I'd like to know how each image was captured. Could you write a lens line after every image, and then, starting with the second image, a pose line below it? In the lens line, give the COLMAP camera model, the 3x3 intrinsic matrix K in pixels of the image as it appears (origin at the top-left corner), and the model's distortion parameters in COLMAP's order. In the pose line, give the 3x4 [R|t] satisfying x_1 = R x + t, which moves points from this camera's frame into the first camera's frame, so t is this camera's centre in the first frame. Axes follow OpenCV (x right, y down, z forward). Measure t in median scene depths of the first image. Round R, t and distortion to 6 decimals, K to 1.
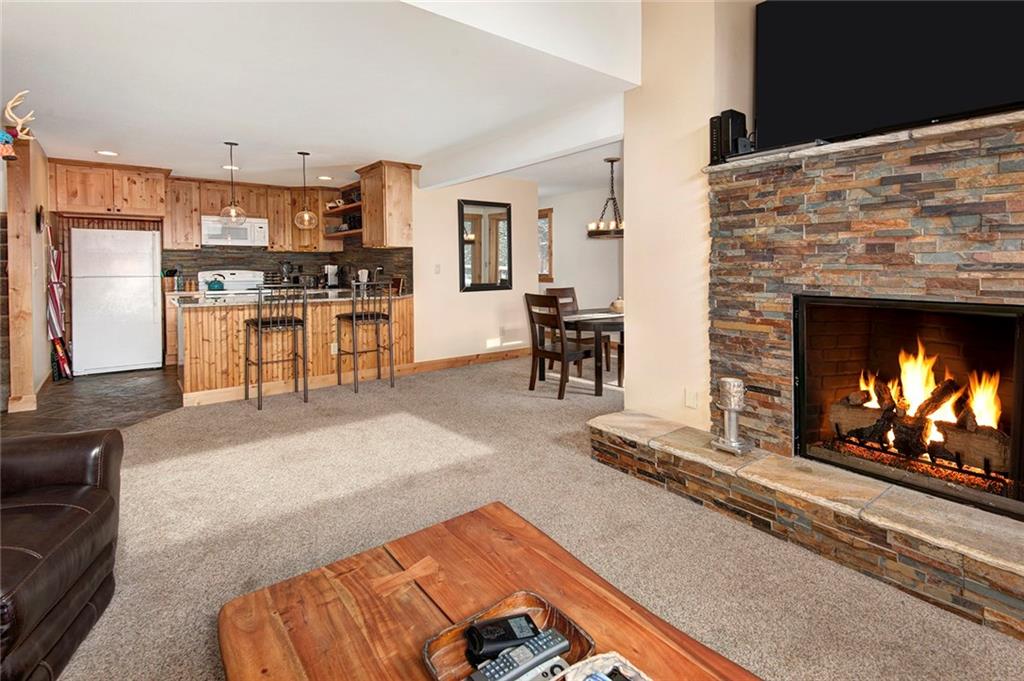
lens RADIAL K [[494.8, 0, 557.5], [0, 494.8, 271.9], [0, 0, 1]] dist [0.026674, -0.012513]
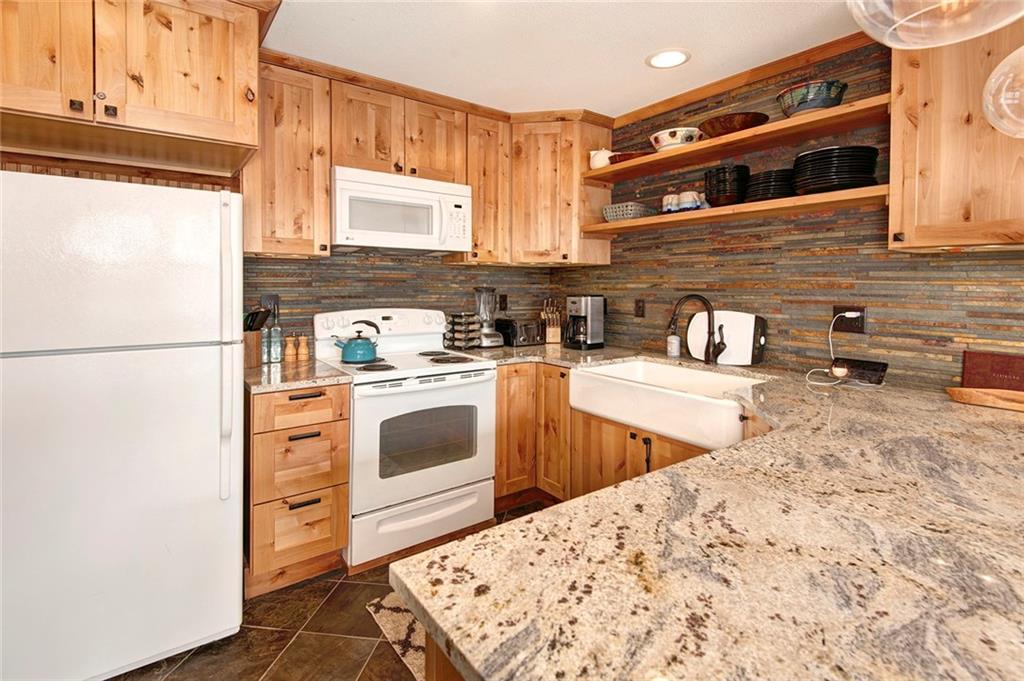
lens RADIAL K [[494.8, 0, 536.9], [0, 494.8, 284.6], [0, 0, 1]] dist [0.026674, -0.012513]
pose [[0.998440, 0.007187, -0.055378, -0.602592], [-0.007827, 0.999905, -0.011334, -0.023535], [0.055291, 0.011750, 0.998401, 0.712127]]
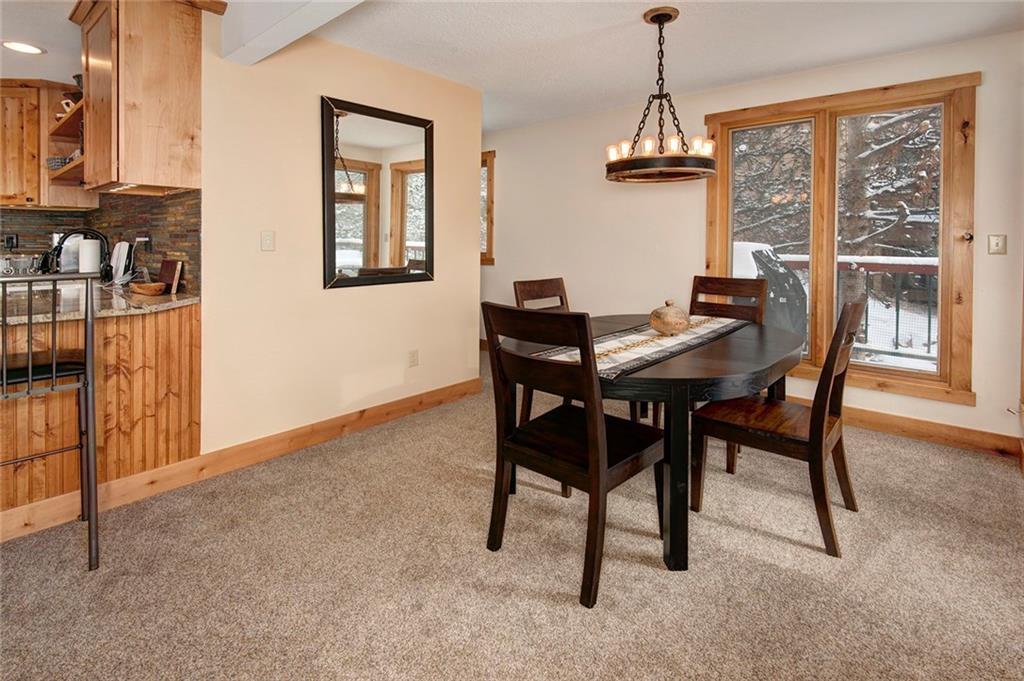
lens RADIAL K [[494.8, 0, 528.7], [0, 494.8, 244.2], [0, 0, 1]] dist [0.026674, -0.012513]
pose [[0.990893, 0.003966, 0.134597, -0.065637], [-0.002045, 0.999894, -0.014405, 0.004167], [-0.134640, 0.013999, 0.990796, 0.523465]]
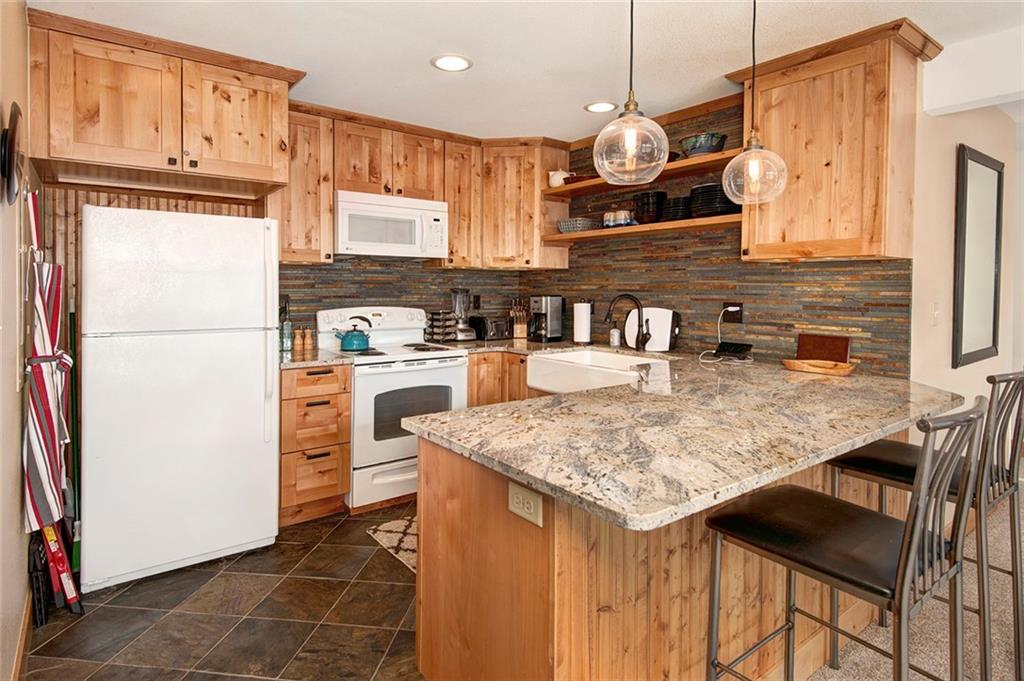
lens RADIAL K [[560.9, 0, 531.6], [0, 560.9, 286.1], [0, 0, 1]] dist [0.004675, 0.005110]
pose [[0.999014, 0.007160, -0.043809, -0.567892], [-0.007719, 0.999891, -0.012601, -0.021082], [0.043714, 0.012927, 0.998960, 0.546694]]
